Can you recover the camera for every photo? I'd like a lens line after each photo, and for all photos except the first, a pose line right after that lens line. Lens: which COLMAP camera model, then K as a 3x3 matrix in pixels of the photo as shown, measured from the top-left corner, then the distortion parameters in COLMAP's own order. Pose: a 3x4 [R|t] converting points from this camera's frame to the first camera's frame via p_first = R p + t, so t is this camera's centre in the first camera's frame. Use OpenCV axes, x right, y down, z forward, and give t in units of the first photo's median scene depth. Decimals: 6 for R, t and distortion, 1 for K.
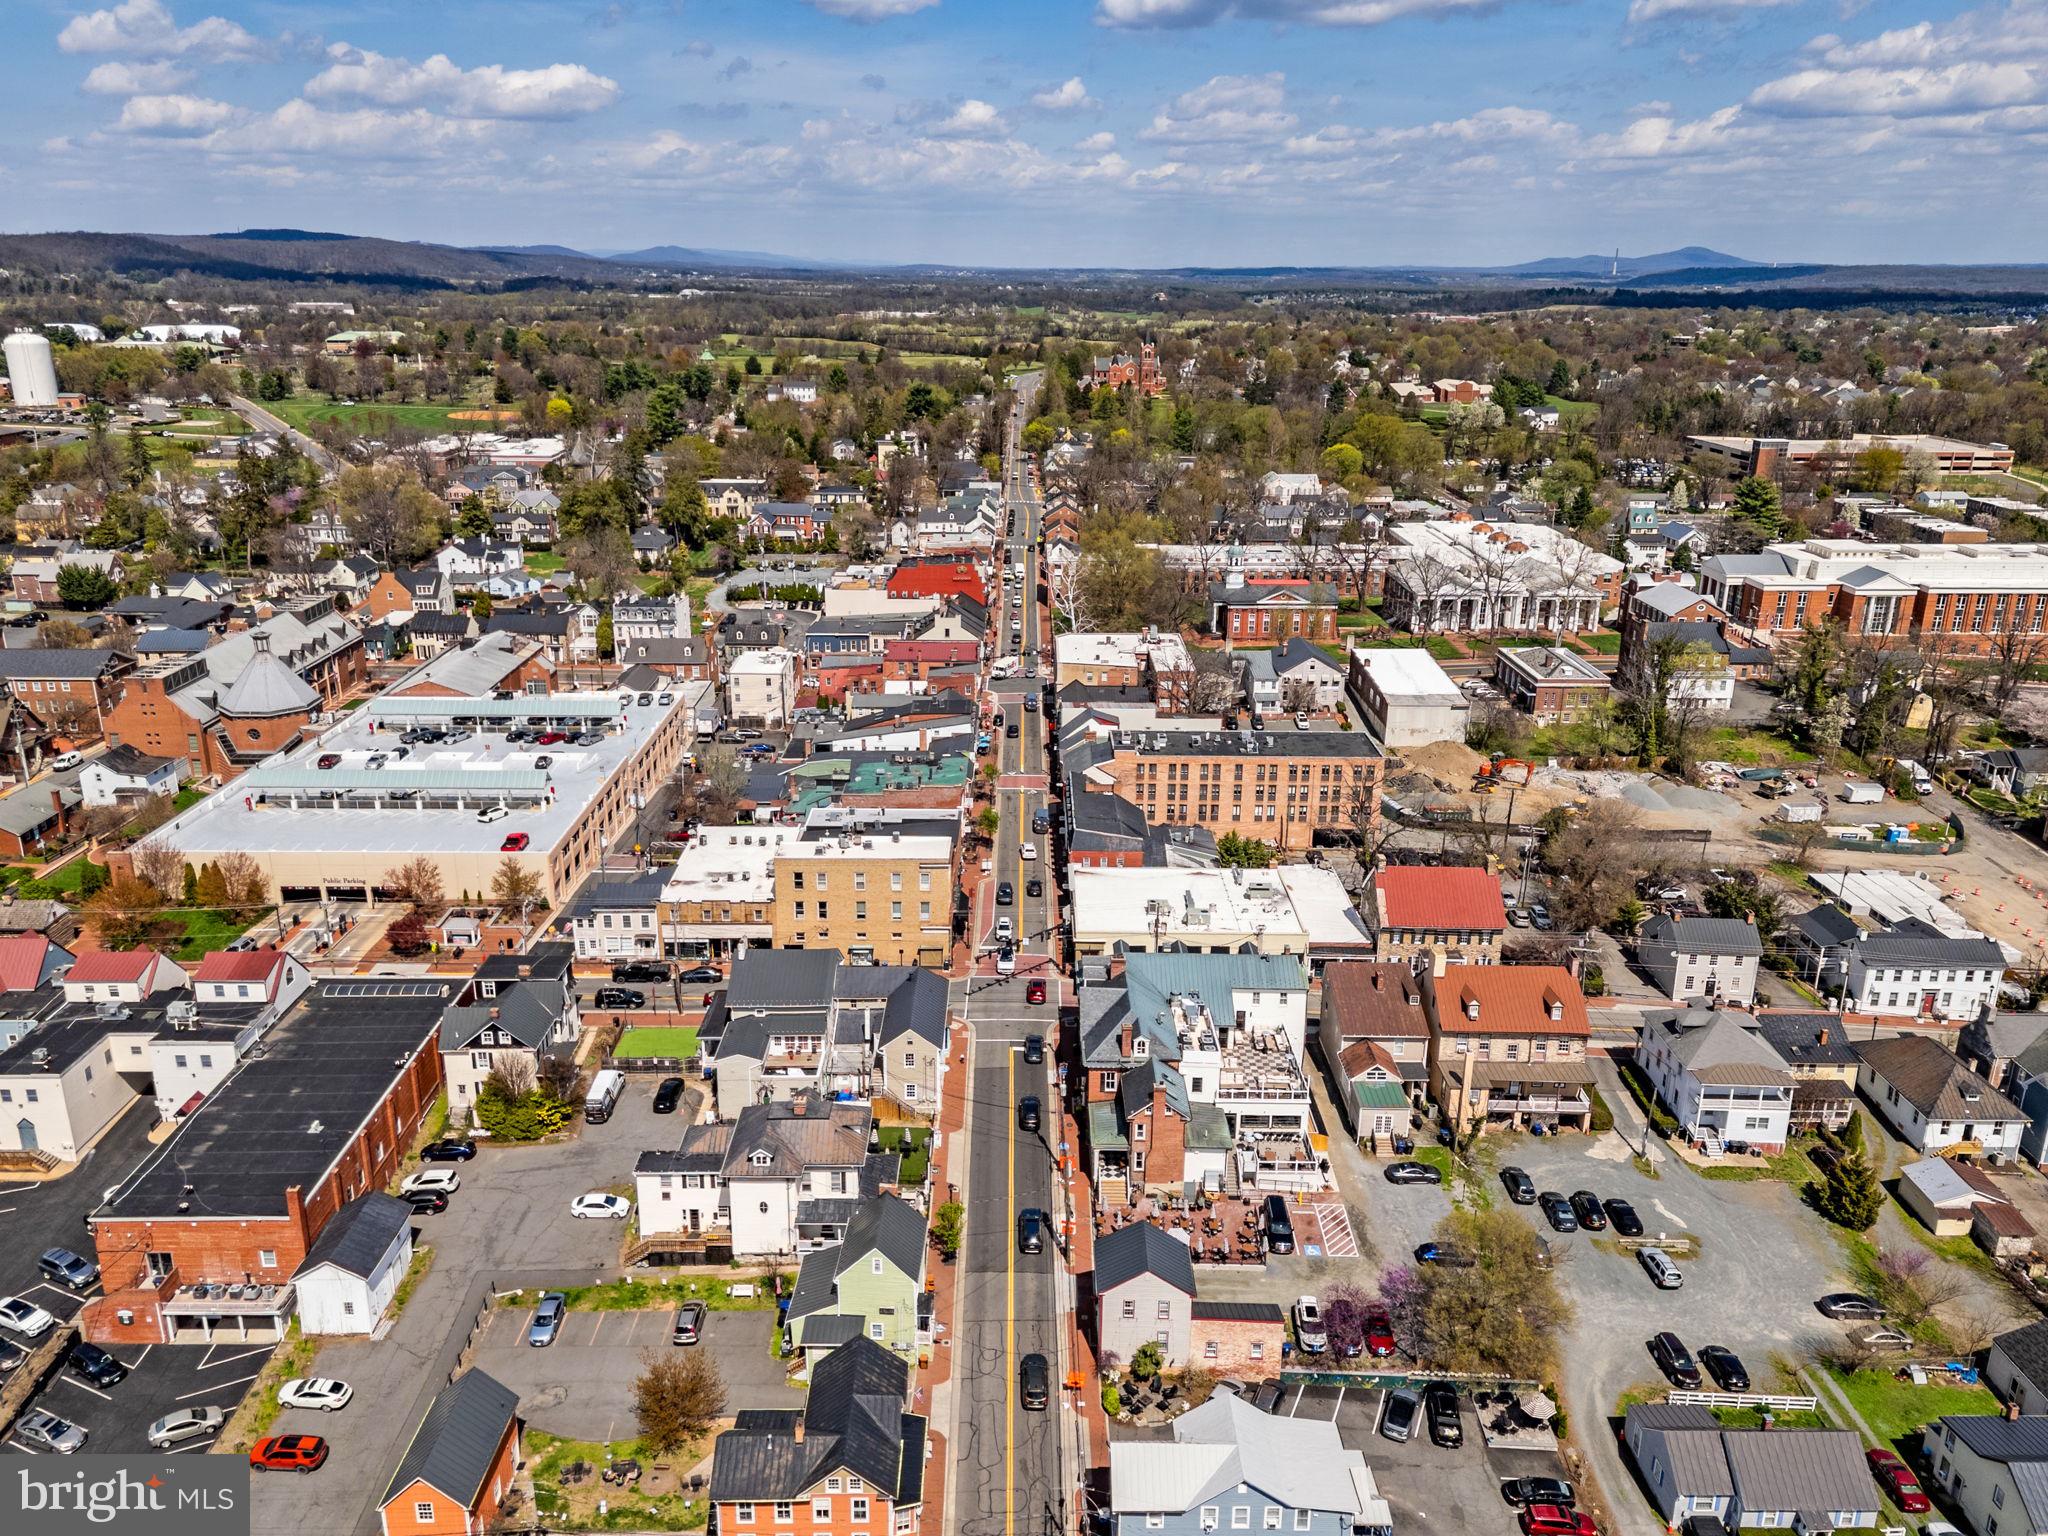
lens RADIAL K [[1540.4, 0, 1026.0], [0, 1540.4, 735.2], [0, 0, 1]] dist [0.087582, -0.096045]
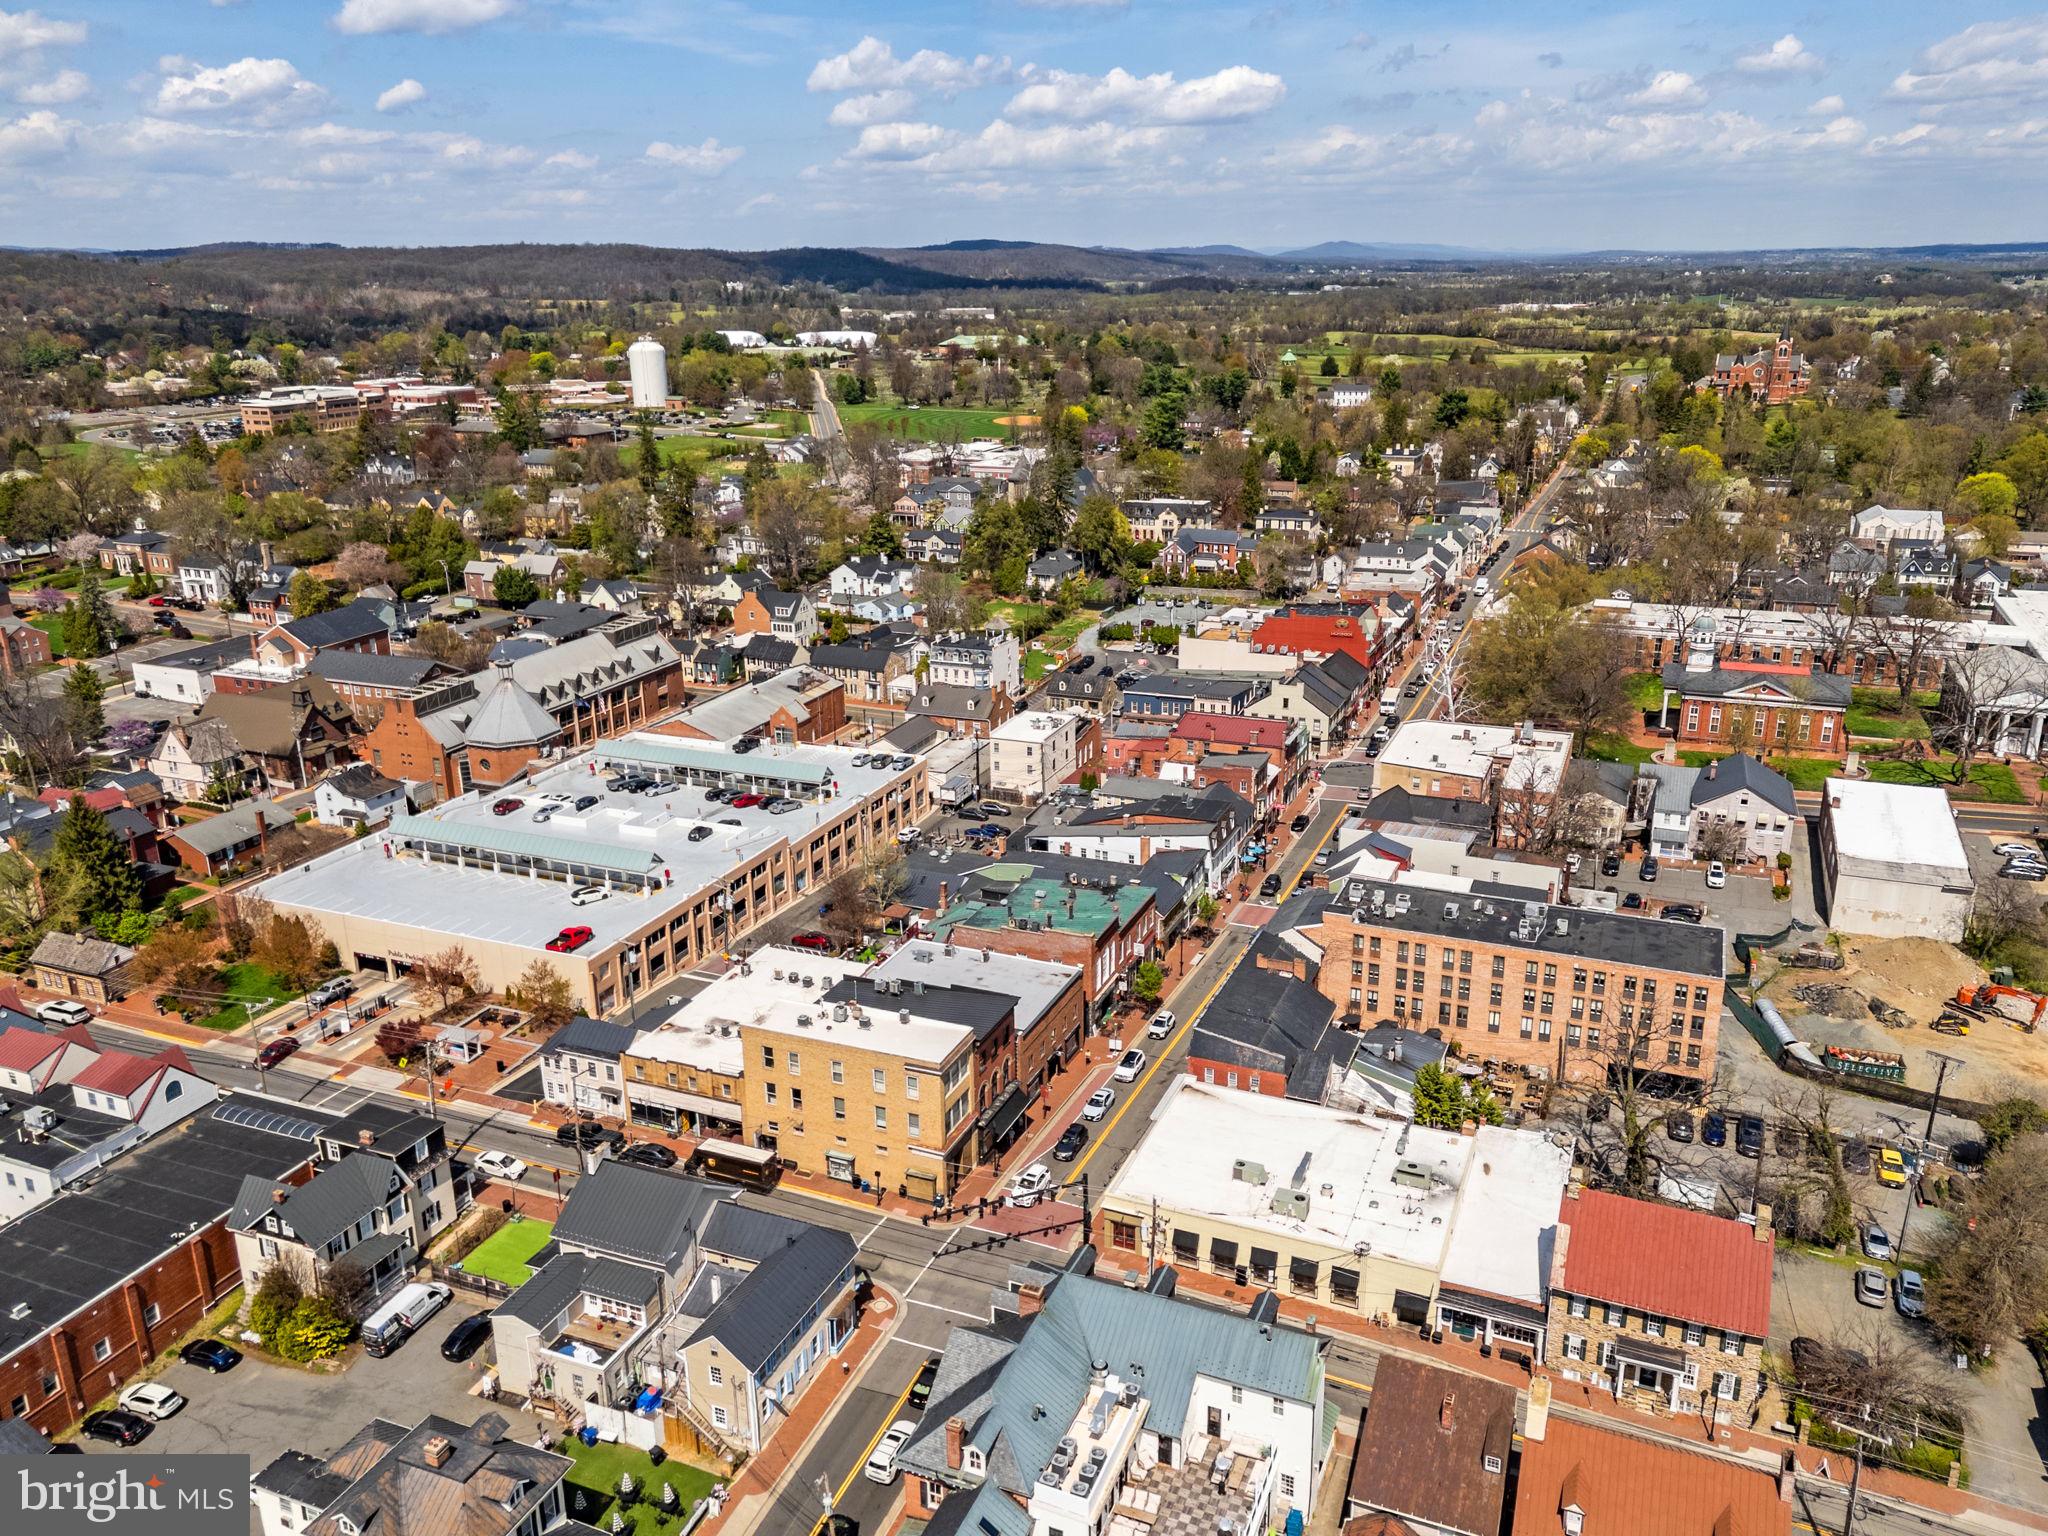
lens RADIAL K [[1540.4, 0, 1026.0], [0, 1540.4, 735.2], [0, 0, 1]] dist [0.087582, -0.096045]
pose [[0.916406, 0.095916, -0.388588, 0.174076], [-0.094713, 0.995255, 0.022299, -0.065574], [0.388883, 0.016369, 0.921142, 0.211349]]
